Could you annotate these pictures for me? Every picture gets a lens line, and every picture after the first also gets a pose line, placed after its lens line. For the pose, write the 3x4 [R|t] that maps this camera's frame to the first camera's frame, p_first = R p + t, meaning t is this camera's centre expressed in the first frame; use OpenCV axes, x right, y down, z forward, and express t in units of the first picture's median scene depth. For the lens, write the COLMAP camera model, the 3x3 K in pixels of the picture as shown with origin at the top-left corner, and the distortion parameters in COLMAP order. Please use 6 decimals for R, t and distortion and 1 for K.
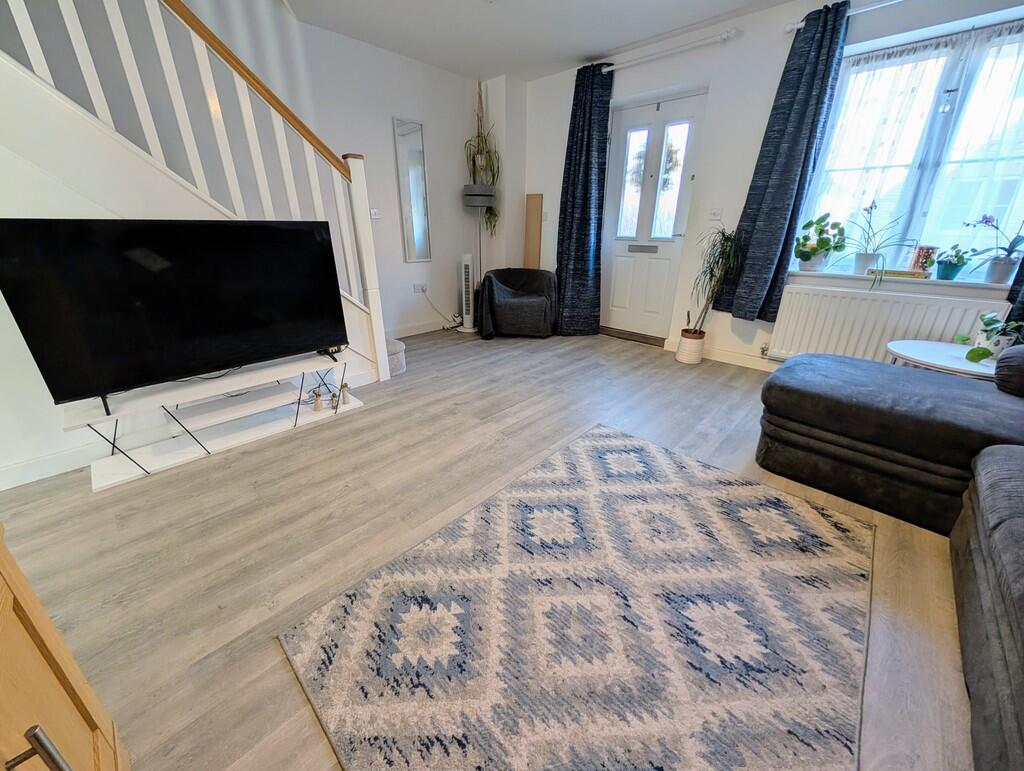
lens RADIAL K [[388.5, 0, 512.8], [0, 388.5, 378.9], [0, 0, 1]] dist [0.000082, 0.000324]
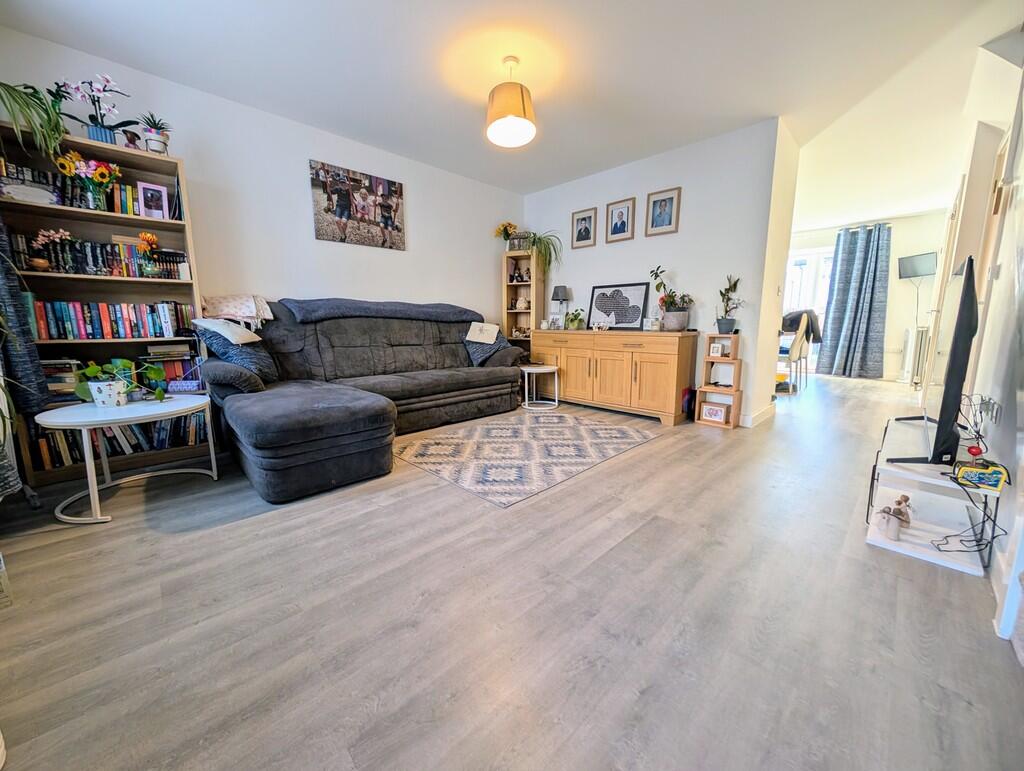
lens RADIAL K [[388.5, 0, 511.4], [0, 388.5, 379.1], [0, 0, 1]] dist [0.000082, 0.000324]
pose [[-0.999207, -0.014328, 0.037141, 0.266279], [0.006128, 0.866498, 0.499142, -0.755944], [-0.039335, 0.498974, -0.865724, 2.272796]]
